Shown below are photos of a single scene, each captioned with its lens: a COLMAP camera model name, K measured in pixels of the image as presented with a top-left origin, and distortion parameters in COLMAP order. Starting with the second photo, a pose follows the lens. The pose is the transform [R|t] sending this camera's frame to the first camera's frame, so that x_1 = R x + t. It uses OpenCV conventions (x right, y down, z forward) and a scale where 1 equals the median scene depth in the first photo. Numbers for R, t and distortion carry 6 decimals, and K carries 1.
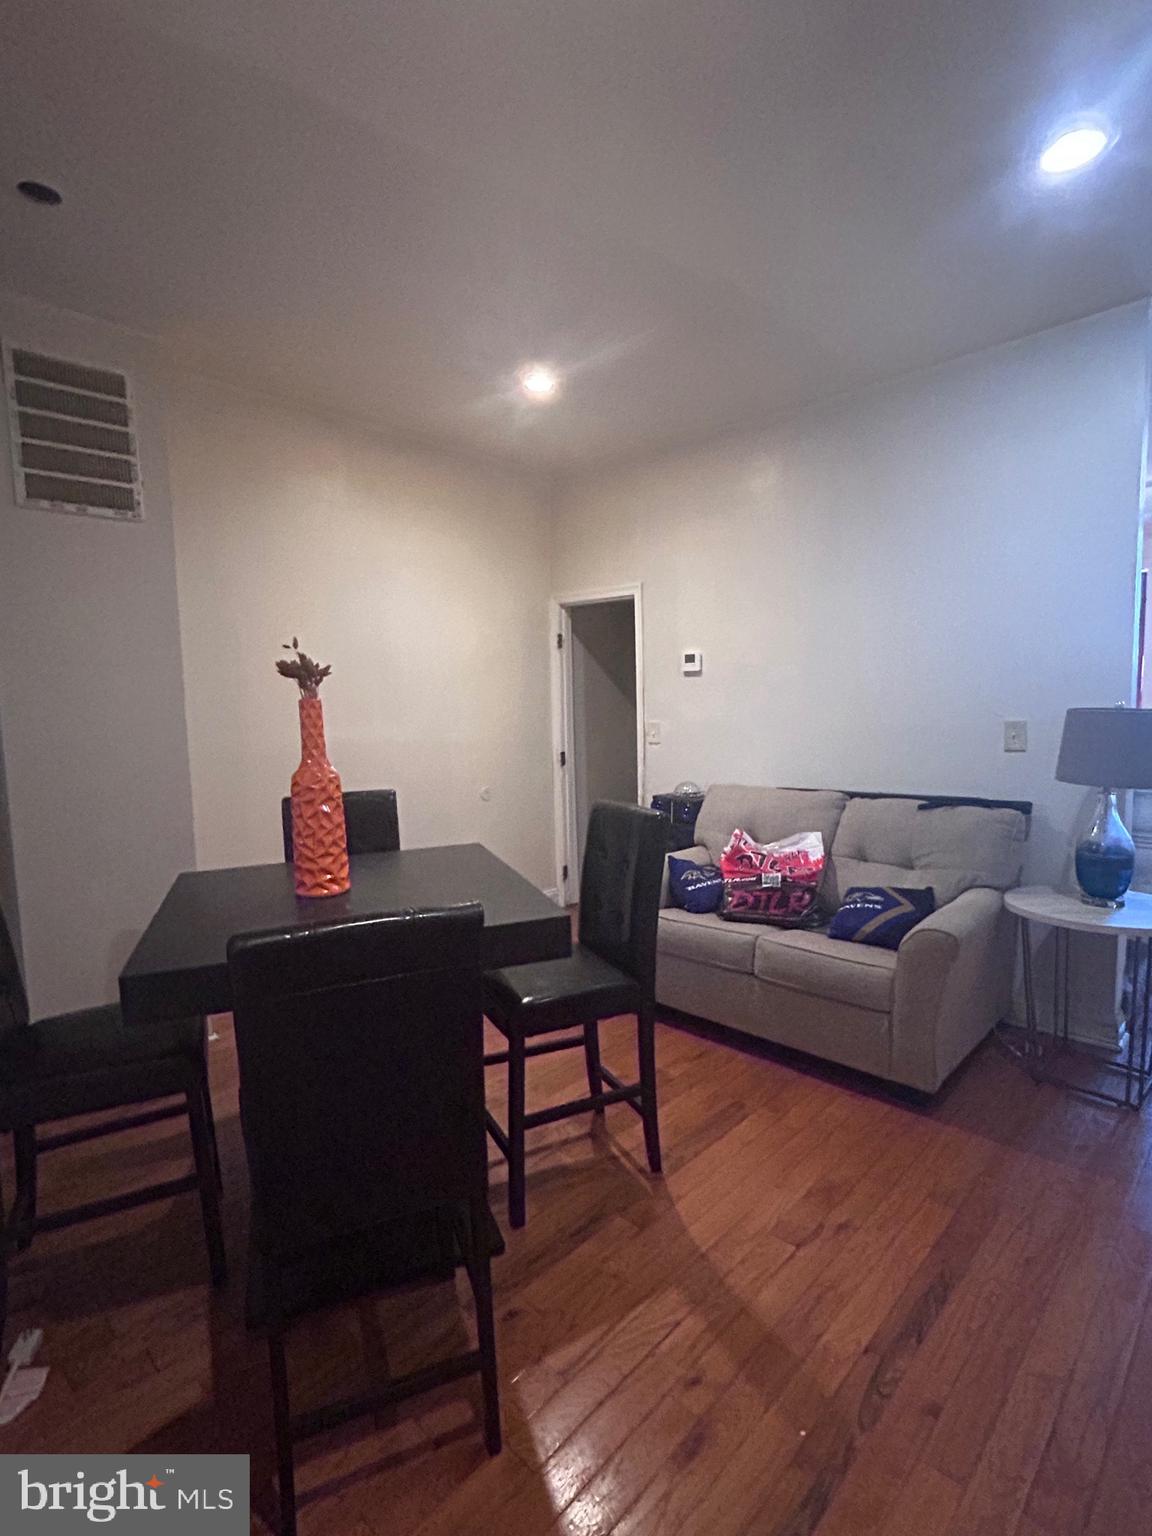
lens RADIAL K [[764.8, 0, 576.0], [0, 764.8, 767.7], [0, 0, 1]] dist [0.000291, 0.002388]
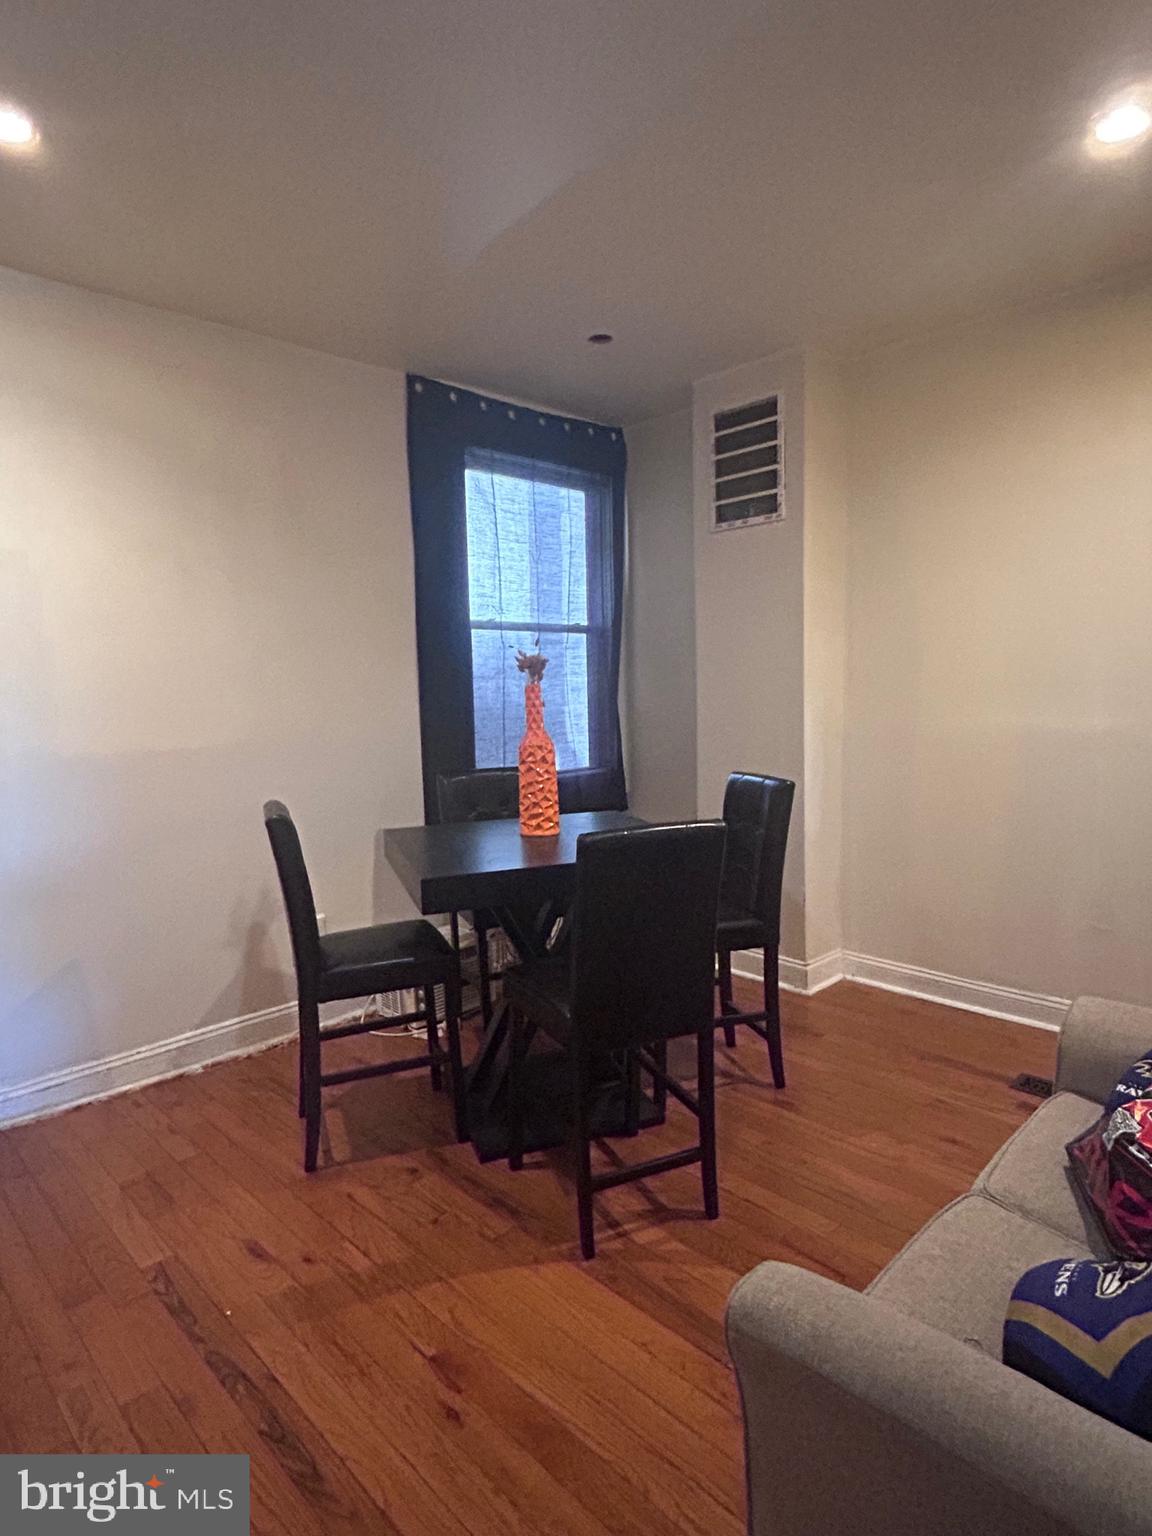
lens RADIAL K [[853.1, 0, 576.5], [0, 853.1, 765.4], [0, 0, 1]] dist [0.001371, 0.001849]
pose [[-0.024212, 0.120271, -0.992446, 0.940614], [-0.074385, 0.989768, 0.121761, -0.114265], [0.996936, 0.076772, -0.015018, 0.935060]]
